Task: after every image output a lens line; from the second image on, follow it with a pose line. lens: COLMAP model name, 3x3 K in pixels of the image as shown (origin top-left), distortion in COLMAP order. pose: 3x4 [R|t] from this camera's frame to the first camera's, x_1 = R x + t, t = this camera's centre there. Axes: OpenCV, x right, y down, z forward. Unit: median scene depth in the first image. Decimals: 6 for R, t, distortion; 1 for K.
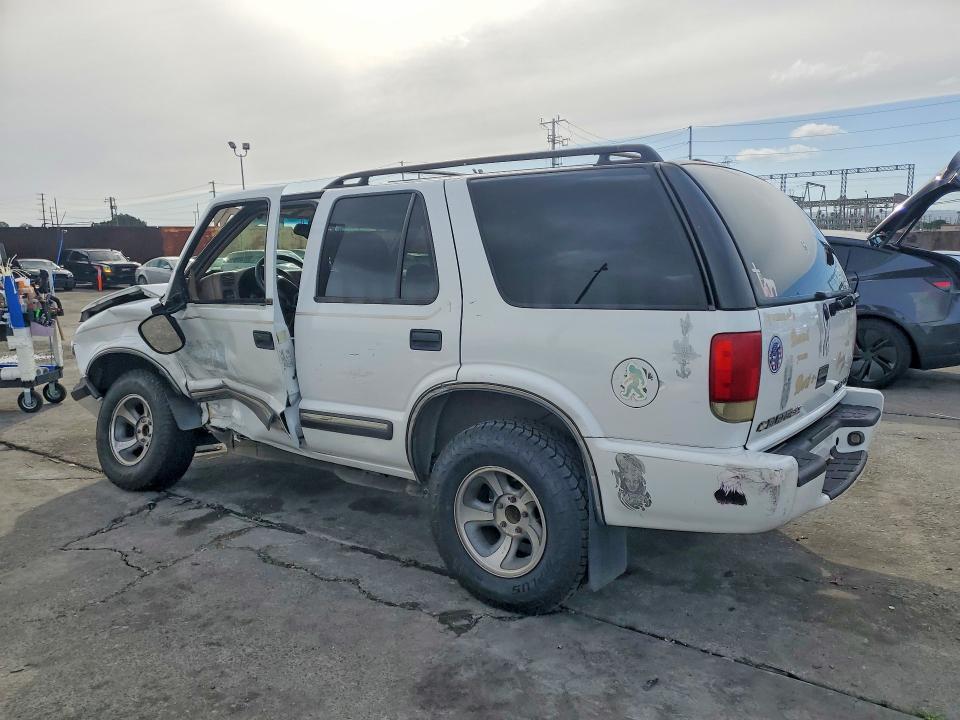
lens RADIAL K [[751.6, 0, 472.5], [0, 751.6, 382.1], [0, 0, 1]] dist [0.007458, -0.001503]
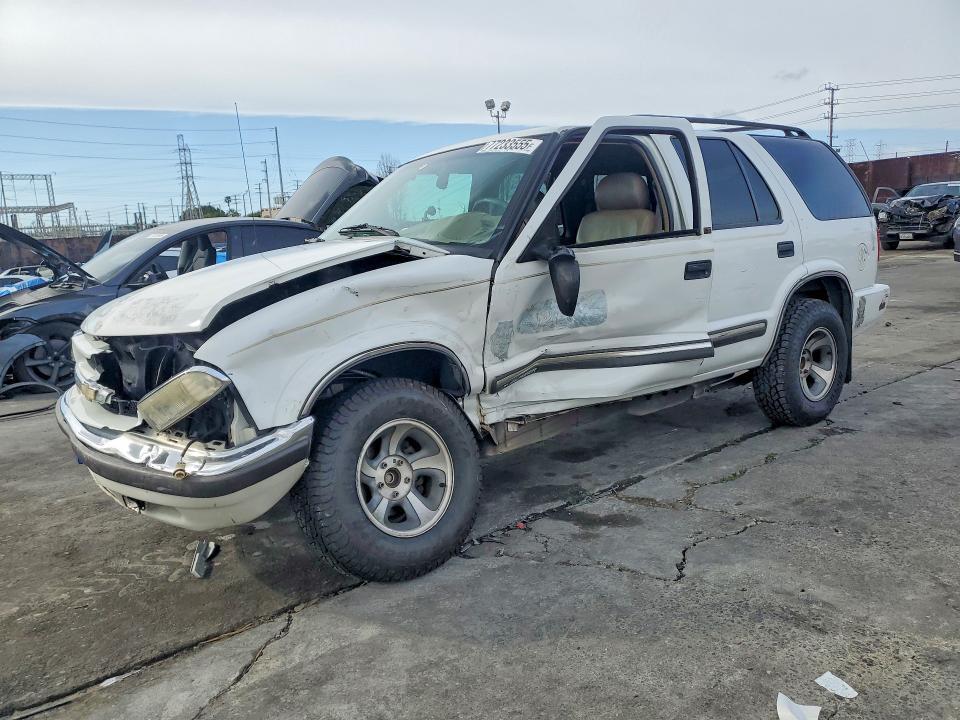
lens RADIAL K [[751.6, 0, 472.5], [0, 751.6, 382.1], [0, 0, 1]] dist [0.007458, -0.001503]
pose [[0.271185, -0.181707, 0.945220, -1.246227], [0.219952, 0.967734, 0.122930, -0.093549], [-0.937059, 0.174566, 0.302402, 0.930958]]
